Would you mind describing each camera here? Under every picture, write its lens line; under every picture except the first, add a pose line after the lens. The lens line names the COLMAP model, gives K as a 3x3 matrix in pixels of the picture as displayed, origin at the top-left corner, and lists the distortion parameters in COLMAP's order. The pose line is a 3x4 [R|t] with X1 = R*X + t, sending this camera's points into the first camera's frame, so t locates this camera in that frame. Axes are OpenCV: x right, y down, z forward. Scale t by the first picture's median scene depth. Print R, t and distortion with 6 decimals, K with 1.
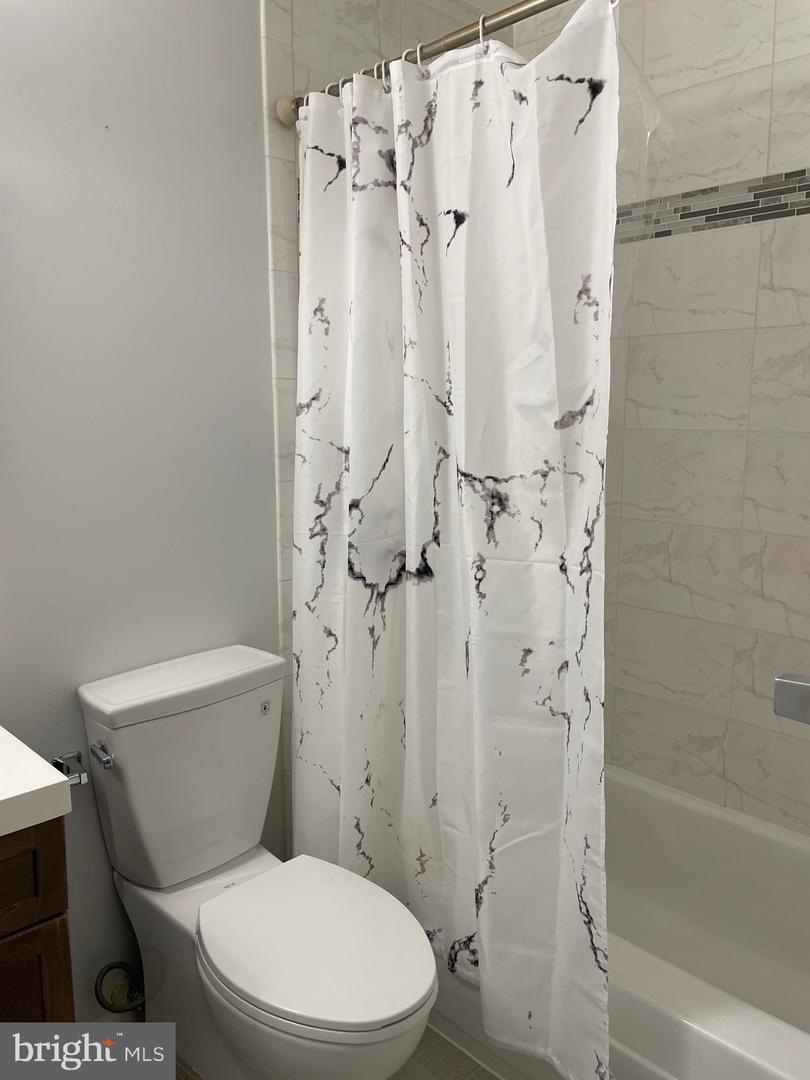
lens RADIAL K [[813.3, 0, 416.0], [0, 813.3, 536.8], [0, 0, 1]] dist [0.081895, -0.105451]
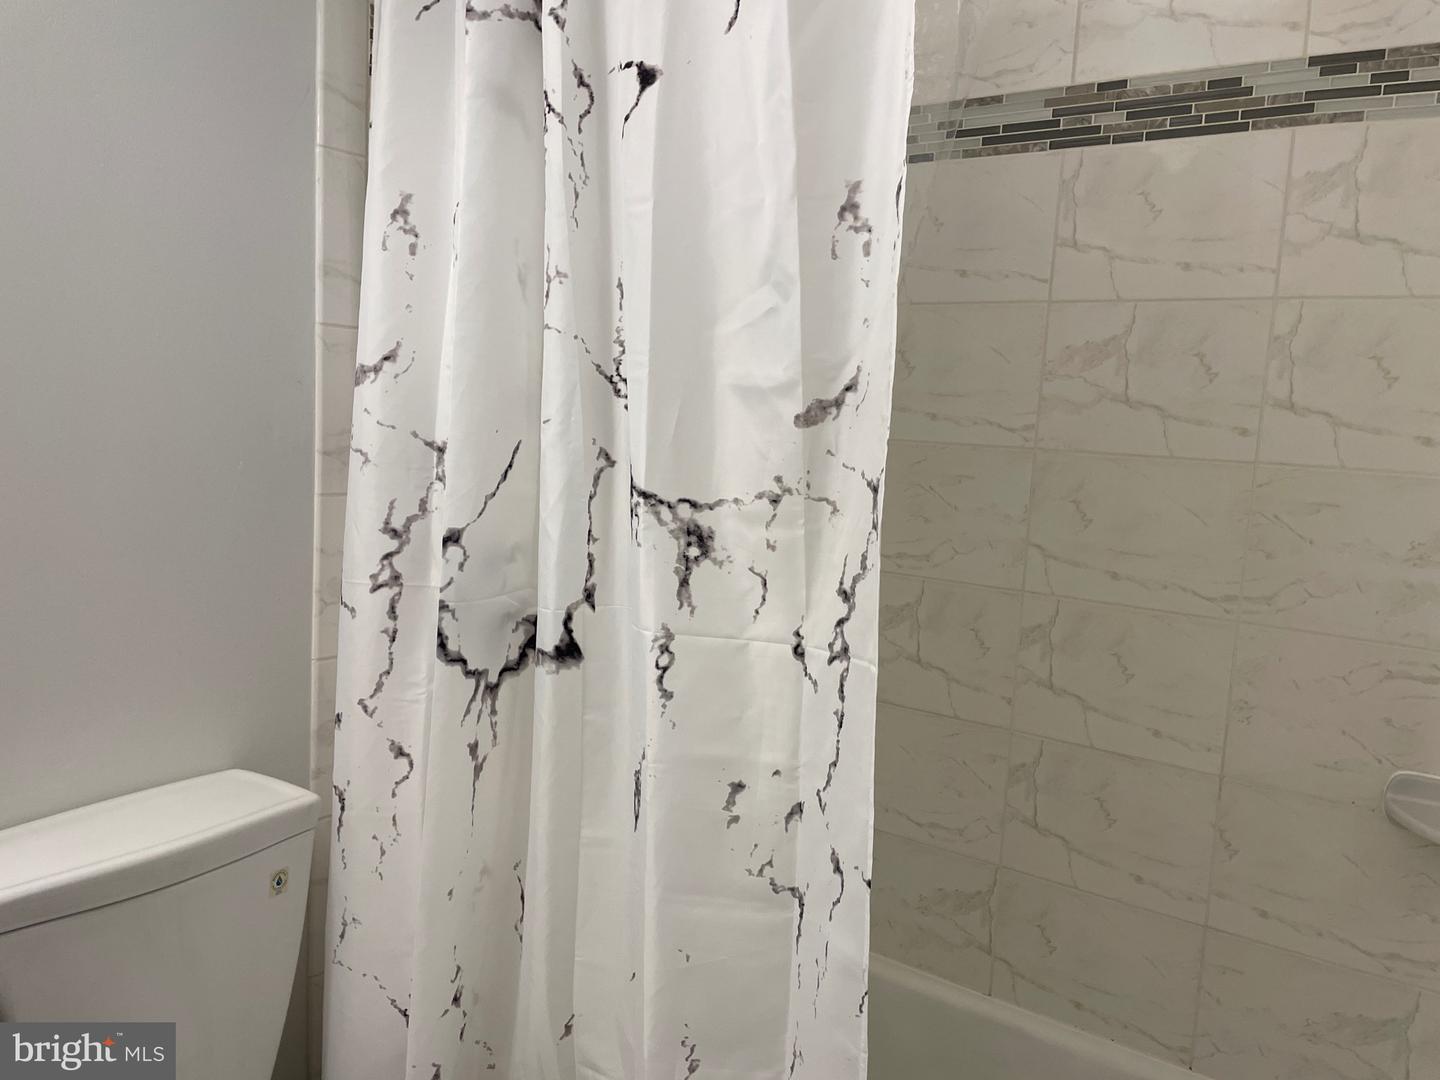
lens RADIAL K [[1084.4, 0, 722.9], [0, 1084.4, 539.6], [0, 0, 1]] dist [0.081895, -0.105451]
pose [[0.982640, 0.030637, 0.182977, -0.025782], [-0.023941, 0.998964, -0.038695, -0.011472], [-0.183973, 0.033643, 0.982355, 0.172157]]
